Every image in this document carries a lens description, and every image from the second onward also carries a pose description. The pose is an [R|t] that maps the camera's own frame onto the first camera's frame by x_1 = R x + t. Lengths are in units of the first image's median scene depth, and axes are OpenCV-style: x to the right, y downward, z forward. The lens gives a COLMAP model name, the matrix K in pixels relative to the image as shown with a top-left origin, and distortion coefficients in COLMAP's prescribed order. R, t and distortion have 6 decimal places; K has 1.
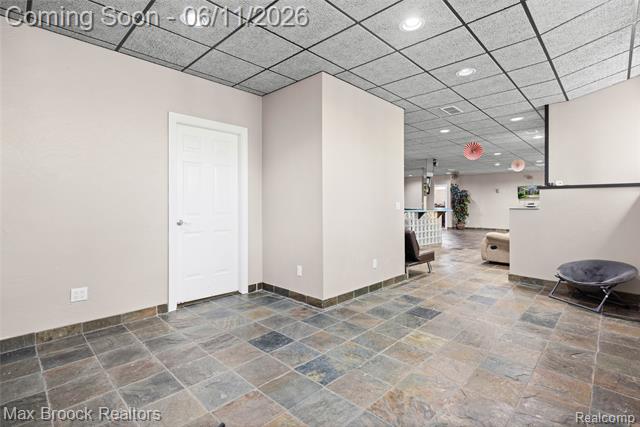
lens RADIAL K [[310.9, 0, 320.6], [0, 310.9, 206.5], [0, 0, 1]] dist [-0.006376, -0.000376]
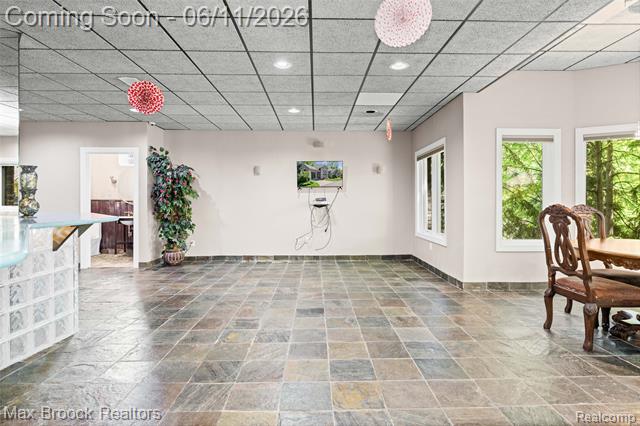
lens RADIAL K [[357.1, 0, 321.7], [0, 357.1, 206.8], [0, 0, 1]] dist [0.000540, -0.000010]
pose [[0.698199, -0.010908, 0.715821, 0.263110], [0.010010, 0.999935, 0.005474, -0.000031], [-0.715834, 0.003344, 0.698262, 0.562688]]
